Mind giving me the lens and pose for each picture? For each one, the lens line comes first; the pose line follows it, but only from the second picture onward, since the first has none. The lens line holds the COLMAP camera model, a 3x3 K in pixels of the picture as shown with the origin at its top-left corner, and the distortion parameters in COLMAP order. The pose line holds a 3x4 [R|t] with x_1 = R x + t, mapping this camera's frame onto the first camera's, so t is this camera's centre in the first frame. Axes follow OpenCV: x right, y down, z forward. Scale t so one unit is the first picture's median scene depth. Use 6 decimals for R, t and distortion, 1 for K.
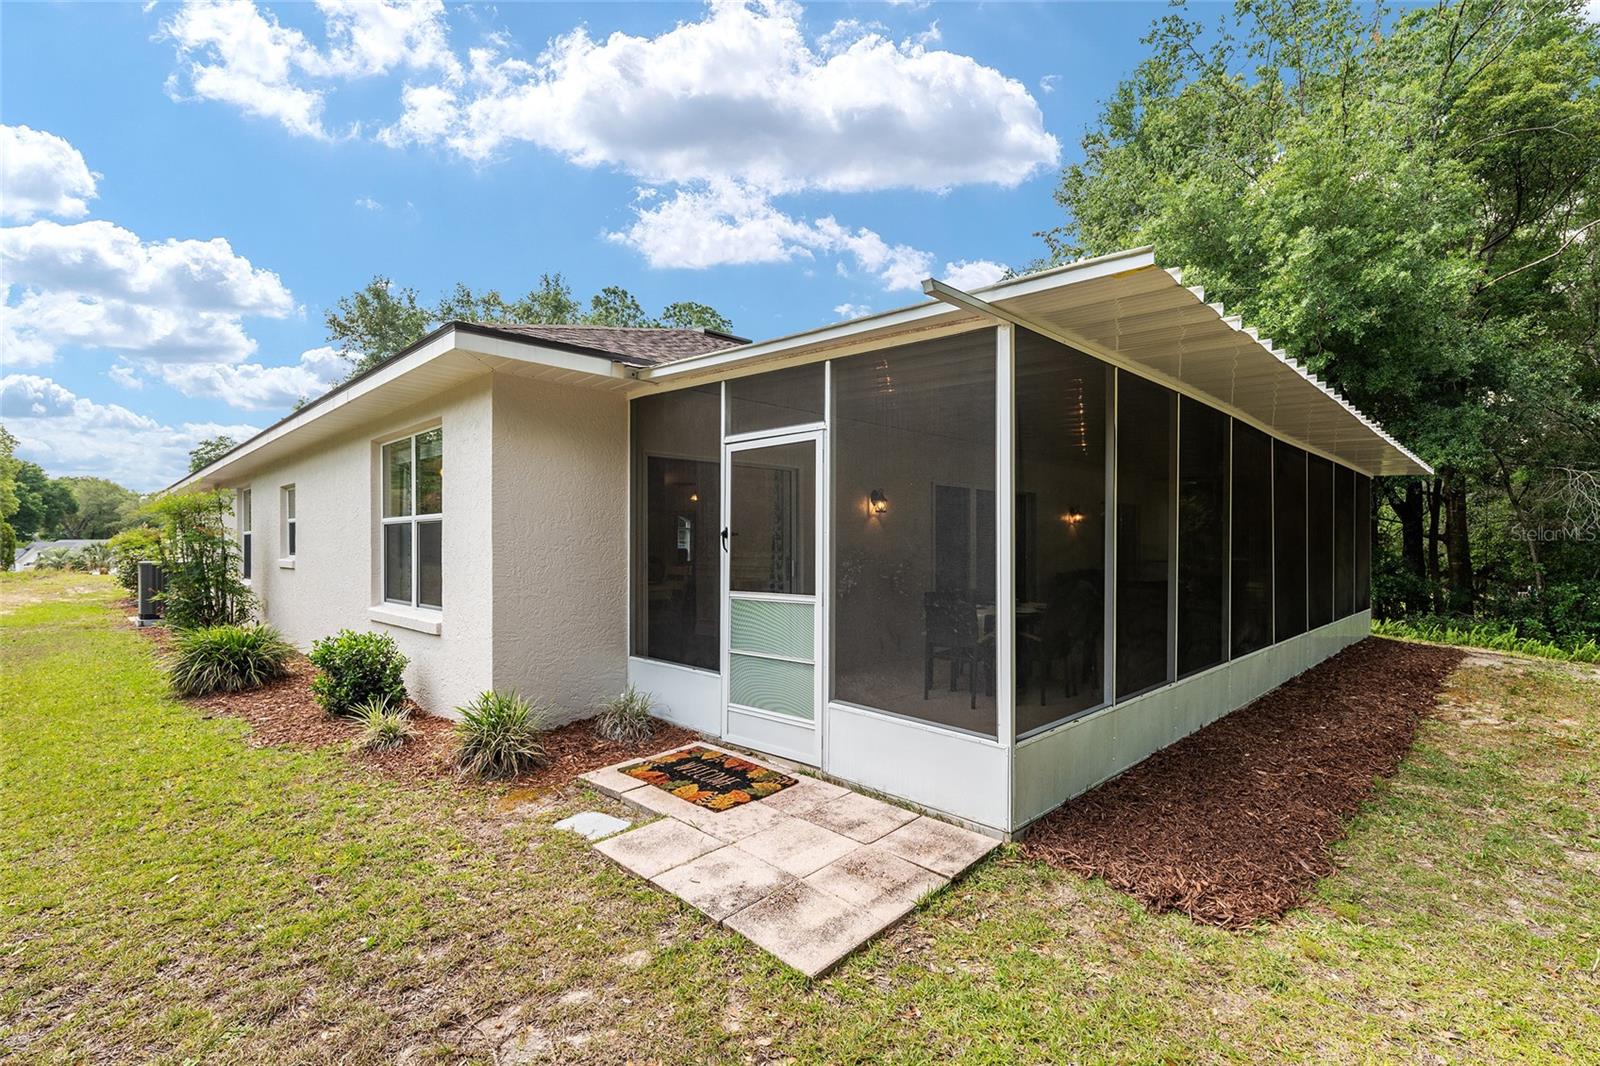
lens RADIAL K [[723.7, 0, 791.3], [0, 723.7, 544.6], [0, 0, 1]] dist [-0.002086, -0.000169]
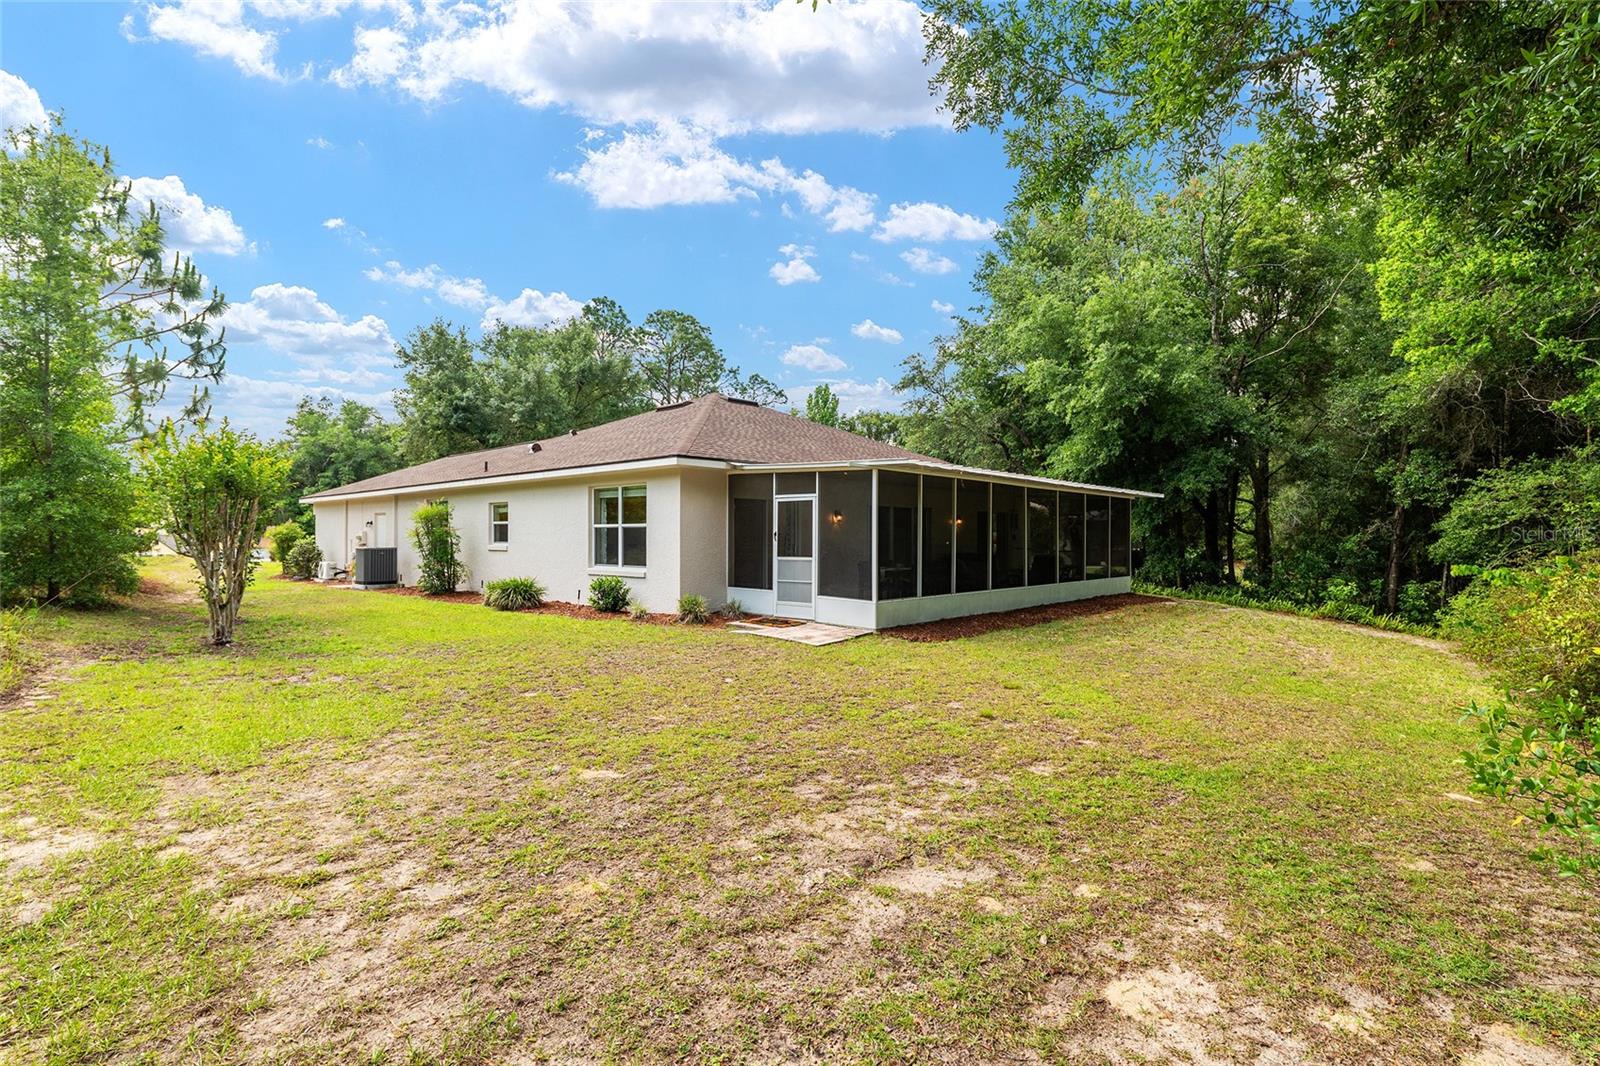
lens RADIAL K [[771.5, 0, 805.1], [0, 771.5, 547.3], [0, 0, 1]] dist [0.000843, 0.000302]
pose [[0.997927, 0.002243, 0.064318, -0.174792], [-0.003260, 0.999871, 0.015715, -0.013302], [-0.064274, -0.015892, 0.997806, -1.826638]]
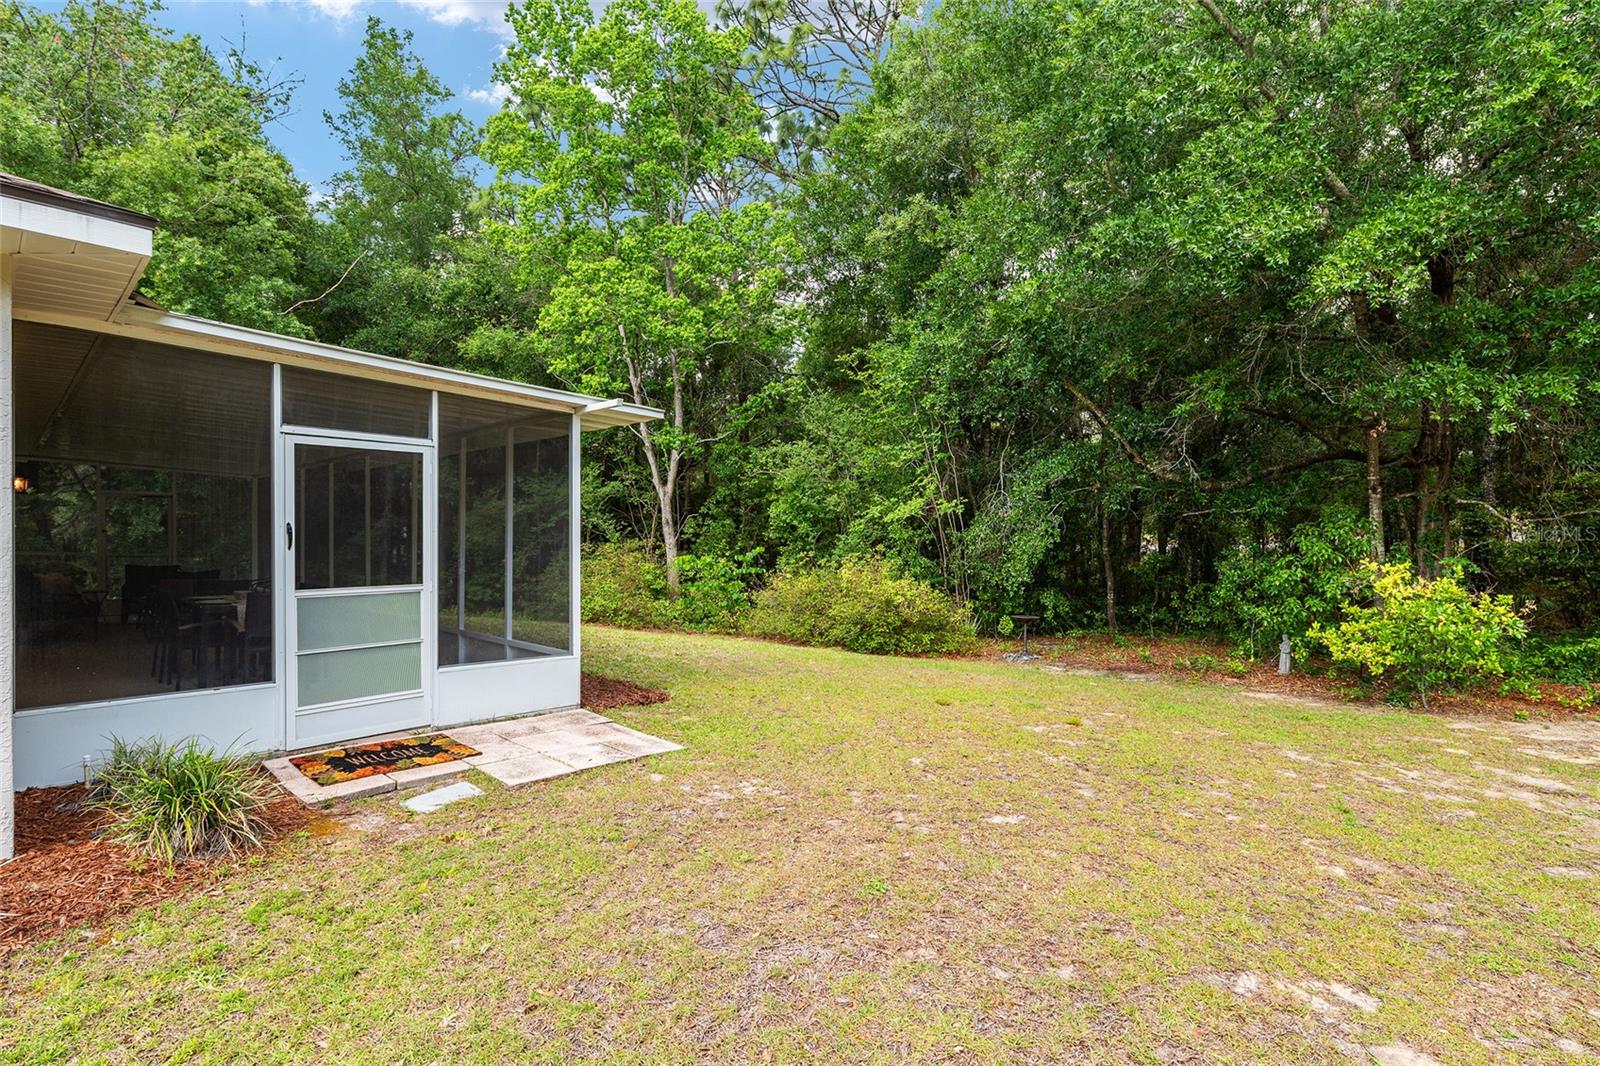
lens RADIAL K [[723.7, 0, 804.1], [0, 723.7, 531.2], [0, 0, 1]] dist [-0.002086, -0.000169]
pose [[-0.037375, 0.004517, 0.999291, -1.150129], [-0.009206, 0.999946, -0.004864, -0.015469], [-0.999259, -0.009382, -0.037331, 0.404869]]
